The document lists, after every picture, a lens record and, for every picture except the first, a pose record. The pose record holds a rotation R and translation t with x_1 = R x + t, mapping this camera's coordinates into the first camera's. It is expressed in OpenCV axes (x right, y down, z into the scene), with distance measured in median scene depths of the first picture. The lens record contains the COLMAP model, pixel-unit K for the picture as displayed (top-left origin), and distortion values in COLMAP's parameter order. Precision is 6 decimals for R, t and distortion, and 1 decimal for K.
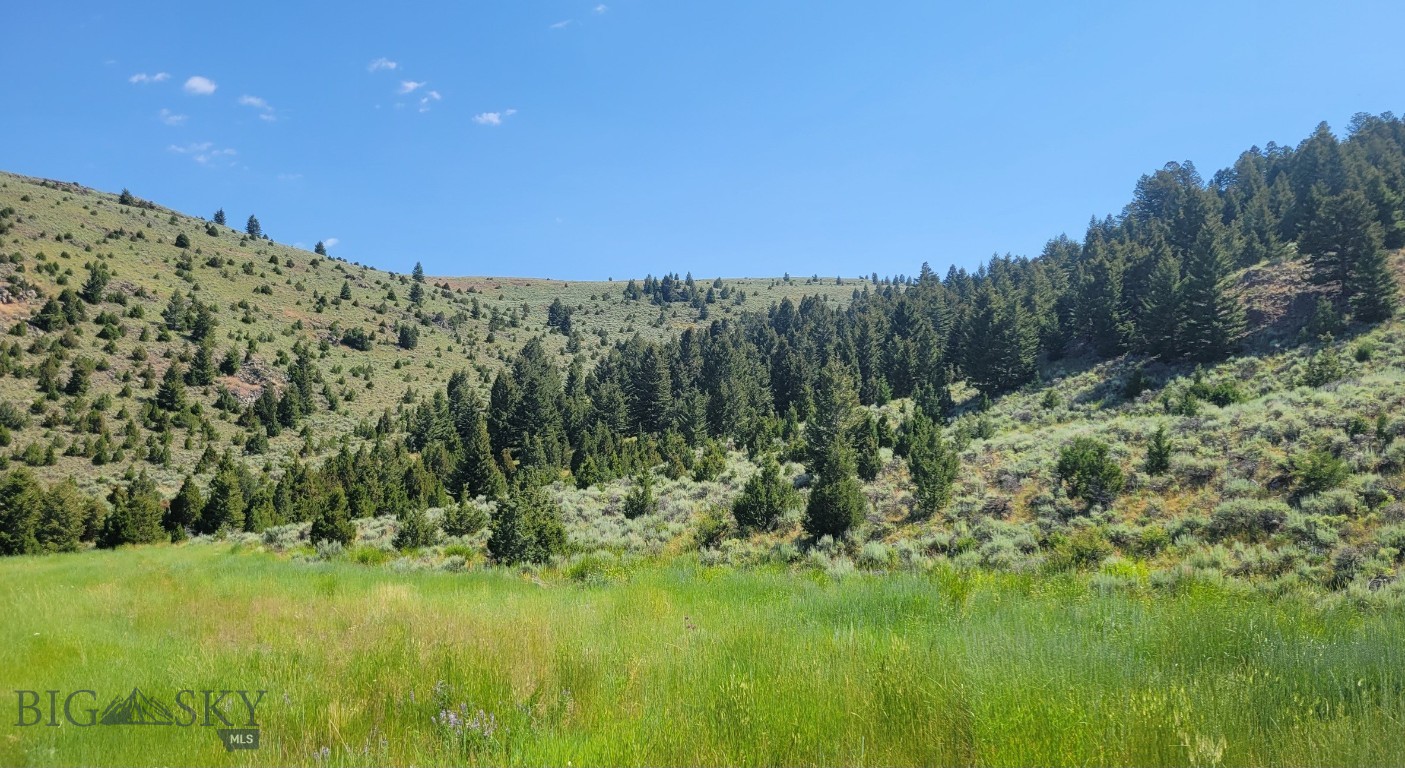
lens RADIAL K [[1078.7, 0, 701.6], [0, 1078.7, 396.0], [0, 0, 1]] dist [0.057304, -0.026266]
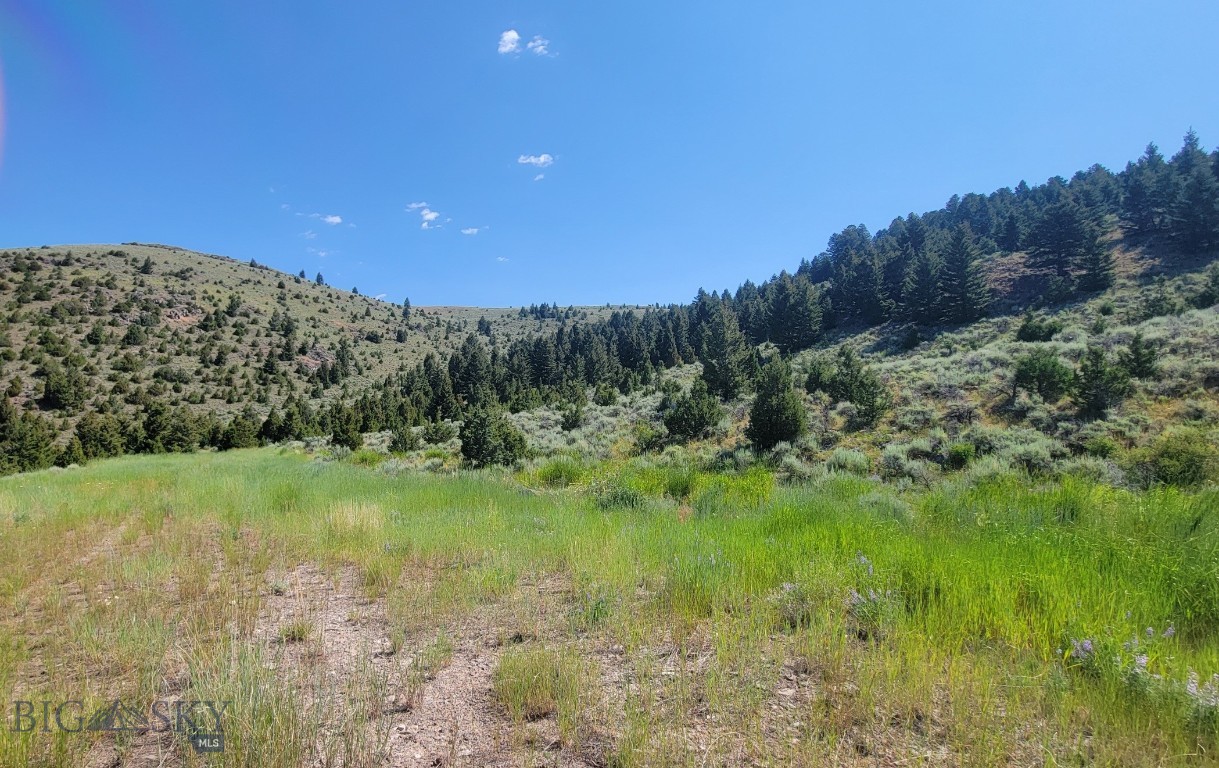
lens RADIAL K [[571.1, 0, 522.0], [0, 571.1, 400.7], [0, 0, 1]] dist [-0.001517, -0.000971]
pose [[0.998228, 0.000313, -0.059501, -0.026637], [0.002448, 0.998924, 0.046316, 0.015579], [0.059452, -0.046380, 0.997153, 0.107497]]
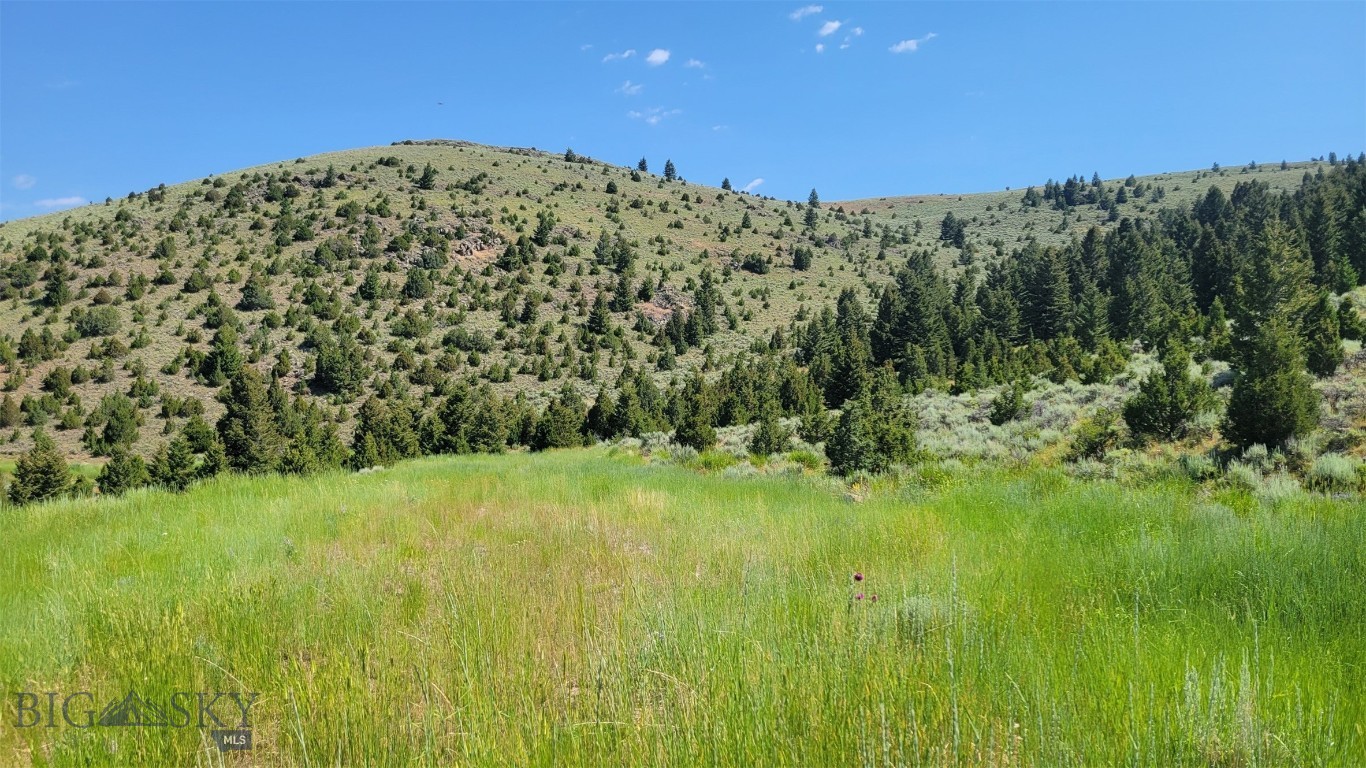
lens RADIAL K [[1022.8, 0, 663.4], [0, 1022.8, 374.8], [0, 0, 1]] dist [0.066409, -0.053017]
pose [[0.915616, -0.016516, -0.401714, 0.007355], [0.039280, 0.998051, 0.048496, 0.007420], [0.400130, -0.060183, 0.914480, 0.045377]]
